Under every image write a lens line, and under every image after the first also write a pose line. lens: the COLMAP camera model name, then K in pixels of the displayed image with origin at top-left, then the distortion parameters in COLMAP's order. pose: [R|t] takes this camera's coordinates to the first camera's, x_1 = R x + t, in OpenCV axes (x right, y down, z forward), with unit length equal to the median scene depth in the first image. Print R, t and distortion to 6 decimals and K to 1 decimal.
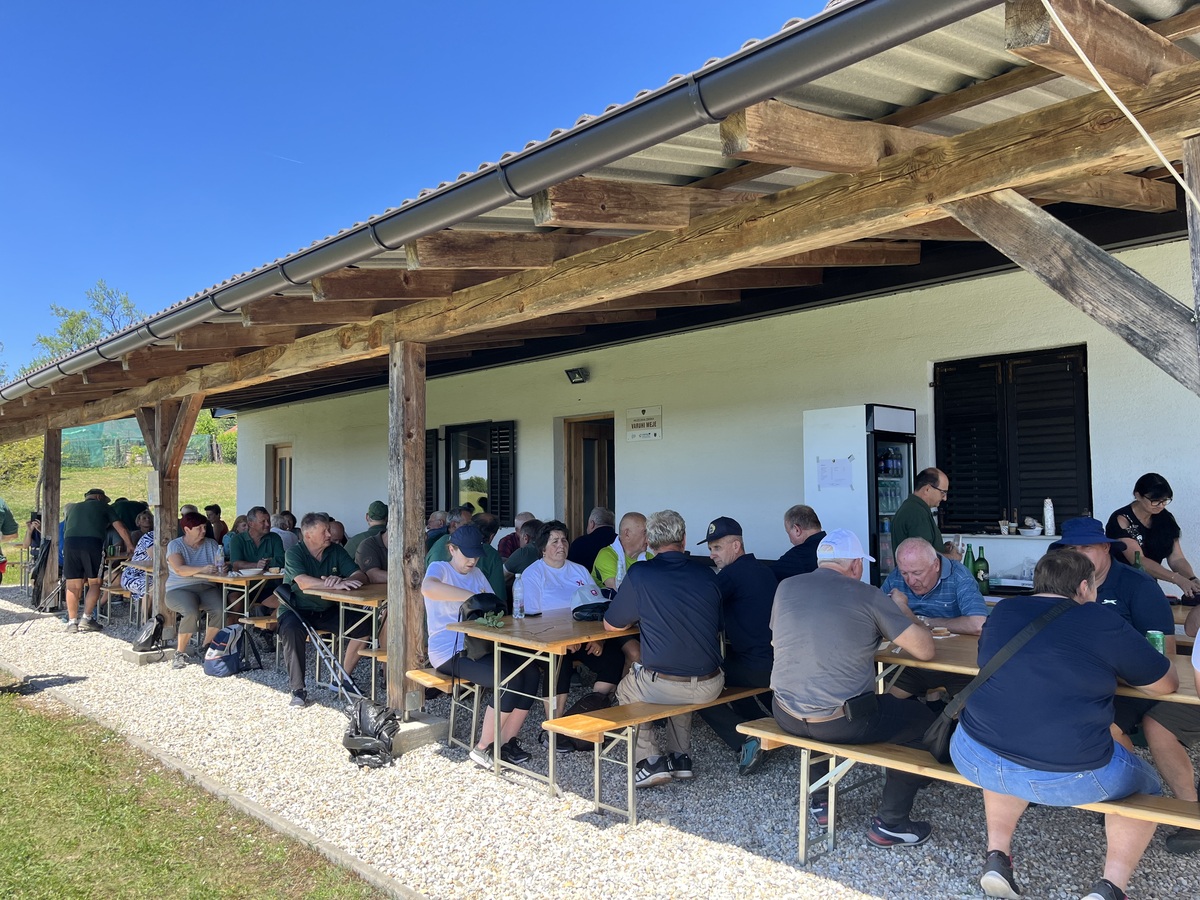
lens RADIAL K [[914.7, 0, 594.5], [0, 914.7, 449.1], [0, 0, 1]] dist [0.070609, -0.090176]
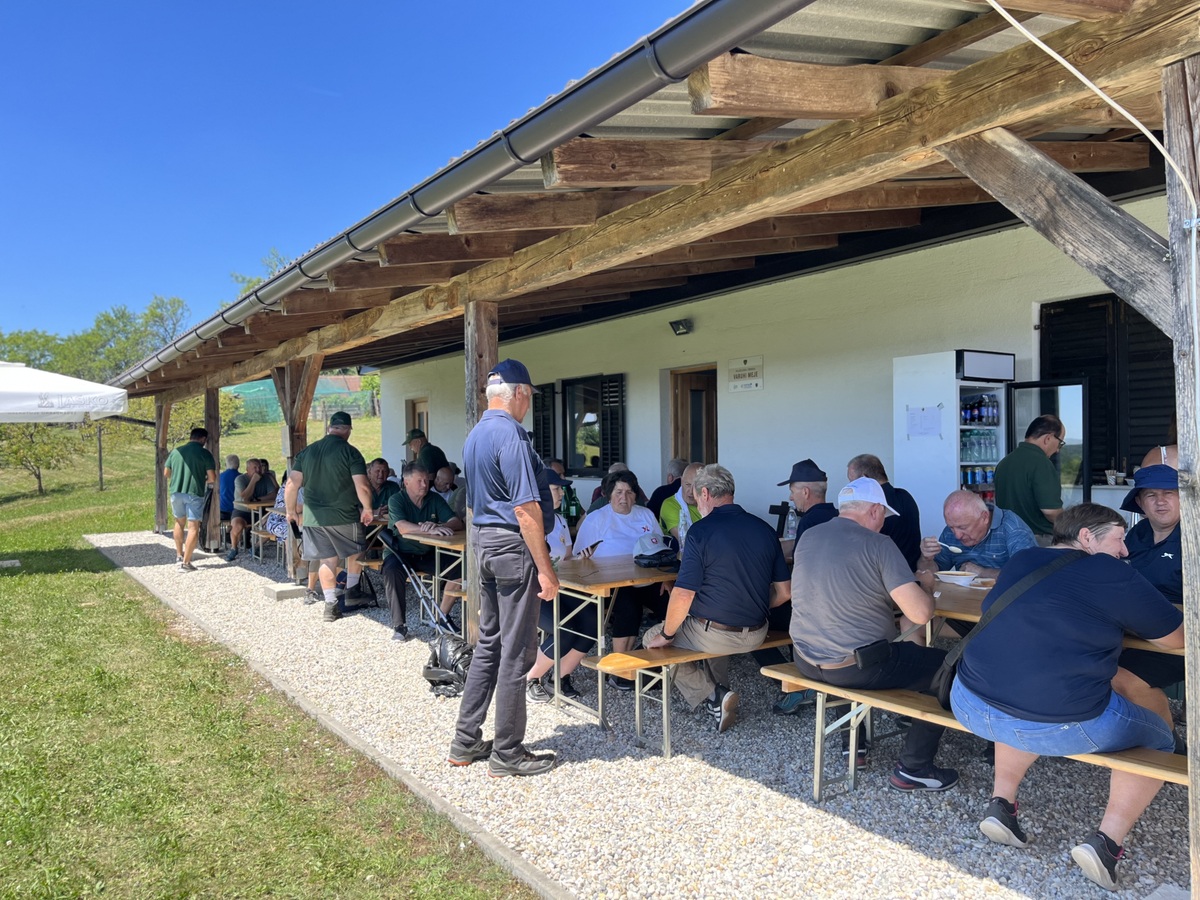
lens RADIAL K [[914.7, 0, 594.5], [0, 914.7, 449.1], [0, 0, 1]] dist [0.070609, -0.090176]
pose [[0.986324, -0.004481, -0.164757, 0.129586], [0.013196, 0.998568, 0.051838, -0.000545], [0.164288, -0.053303, 0.984971, -0.029428]]
